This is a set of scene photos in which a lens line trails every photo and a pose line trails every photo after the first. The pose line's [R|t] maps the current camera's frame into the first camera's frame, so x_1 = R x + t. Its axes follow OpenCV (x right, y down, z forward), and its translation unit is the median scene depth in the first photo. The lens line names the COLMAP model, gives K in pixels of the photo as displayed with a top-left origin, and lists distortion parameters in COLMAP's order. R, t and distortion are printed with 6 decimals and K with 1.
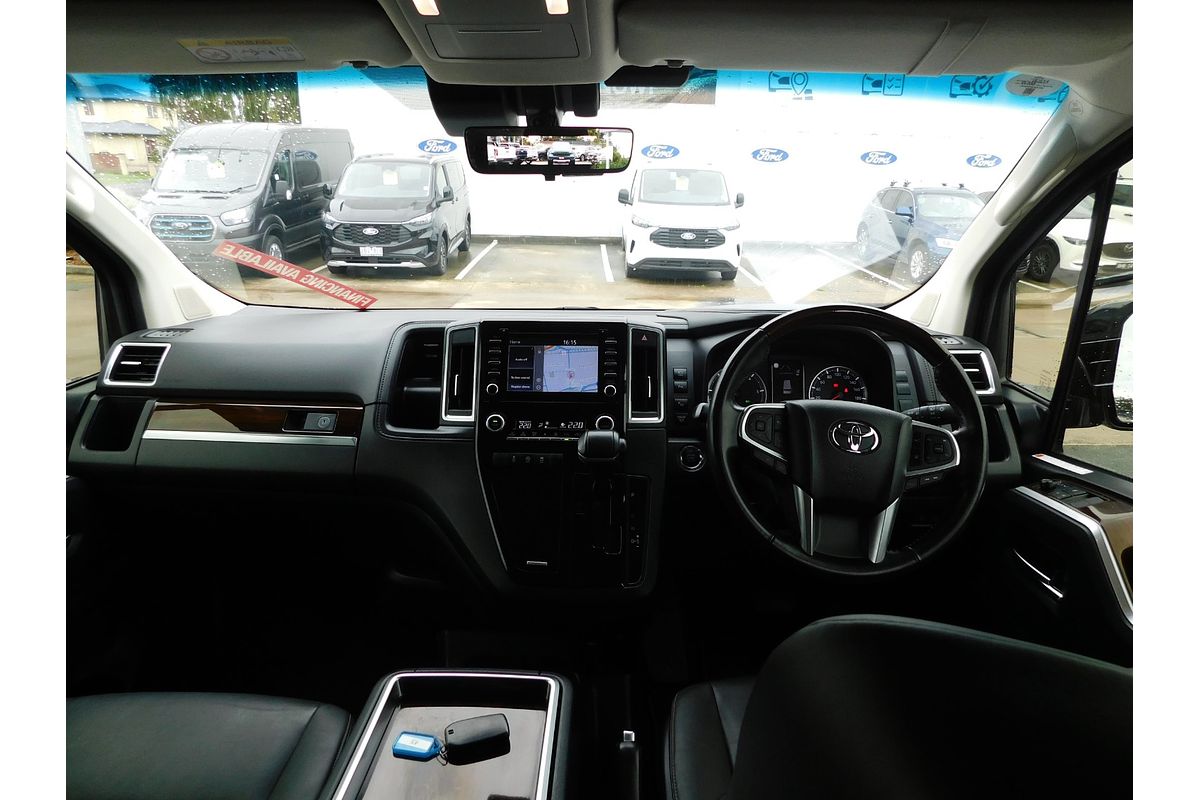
lens RADIAL K [[695.3, 0, 605.3], [0, 695.3, 393.6], [0, 0, 1]] dist [-0.065806, 0.052467]
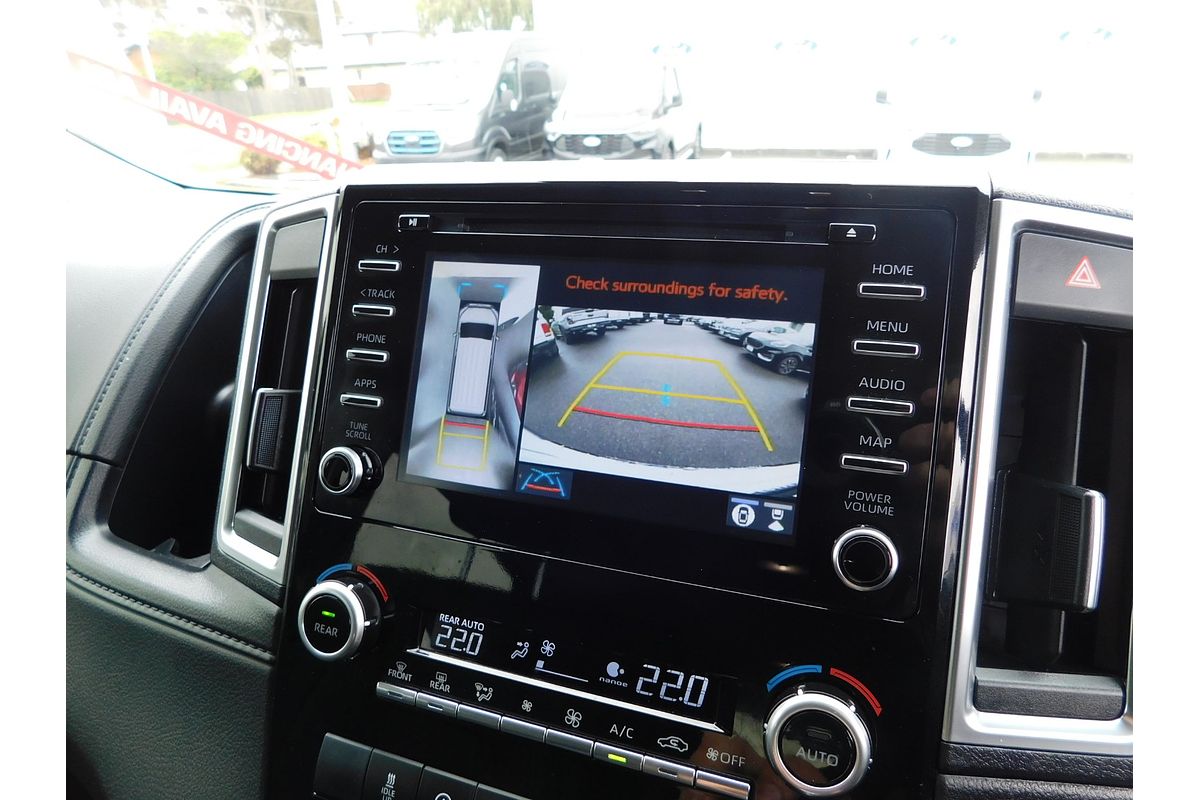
lens RADIAL K [[696.4, 0, 607.2], [0, 696.4, 392.4], [0, 0, 1]] dist [-0.064844, 0.051271]
pose [[0.946810, 0.086399, -0.309979, -0.004263], [-0.052756, 0.991924, 0.115338, -0.059718], [0.317441, -0.092850, 0.943722, 0.741956]]
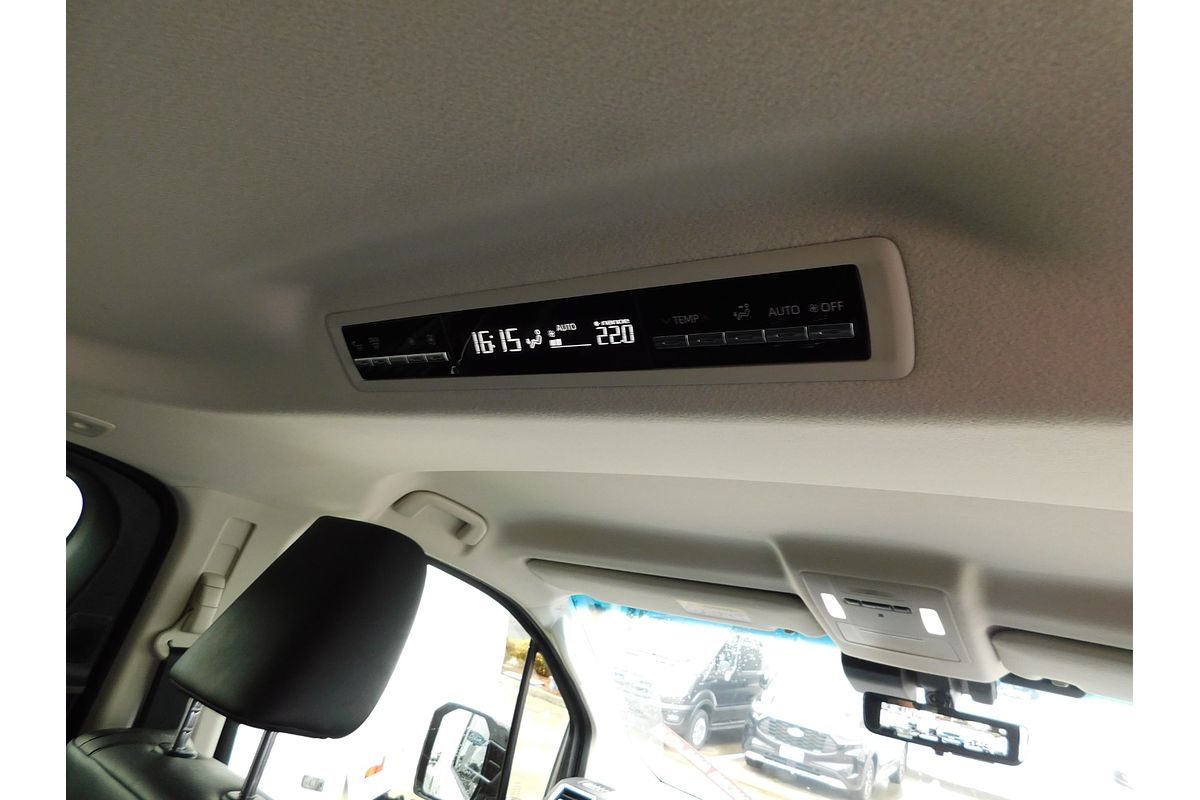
lens RADIAL K [[695.3, 0, 605.3], [0, 695.3, 393.6], [0, 0, 1]] dist [-0.065806, 0.052467]
pose [[0.811447, -0.013371, -0.584273, 0.096750], [-0.364922, 0.769300, -0.524413, 0.005275], [0.456493, 0.638748, 0.619367, -0.203580]]
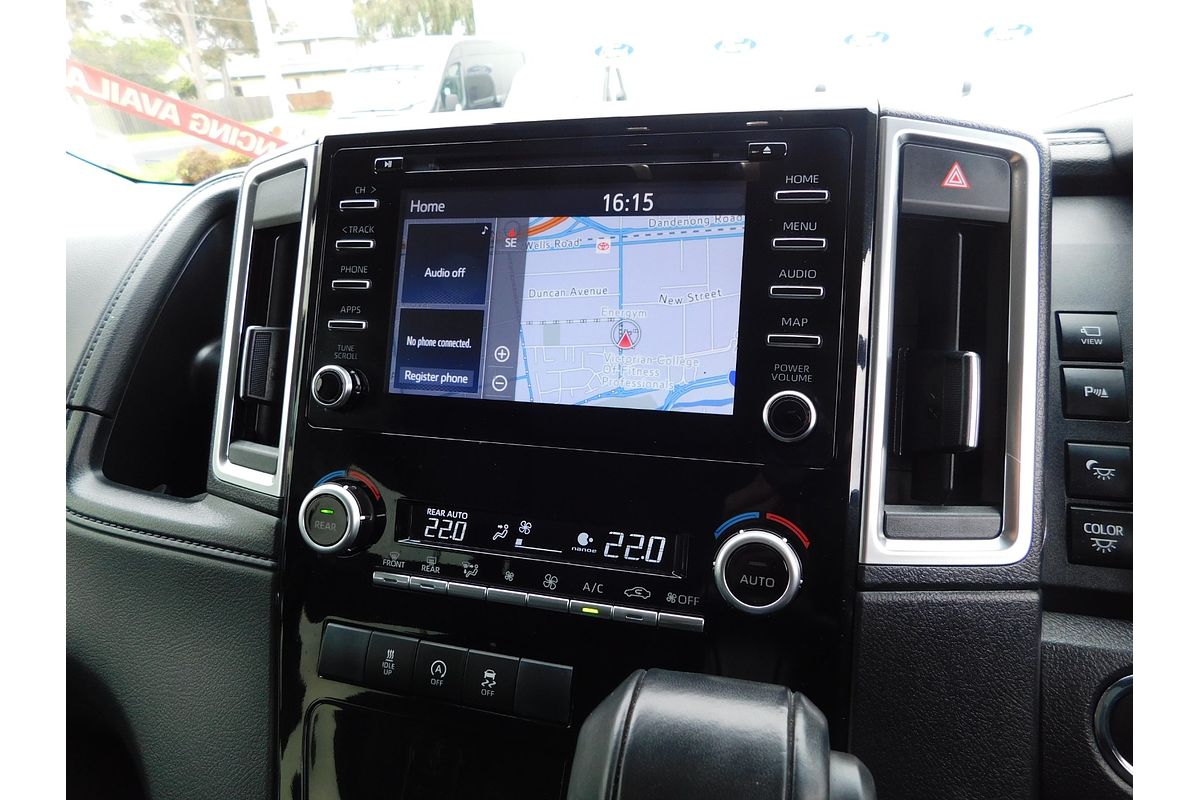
lens RADIAL K [[695.3, 0, 605.3], [0, 695.3, 393.6], [0, 0, 1]] dist [-0.065806, 0.052467]
pose [[0.966254, 0.043580, -0.253878, 0.005747], [-0.015519, 0.993643, 0.111504, -0.031630], [0.257124, -0.103801, 0.960788, 0.709454]]
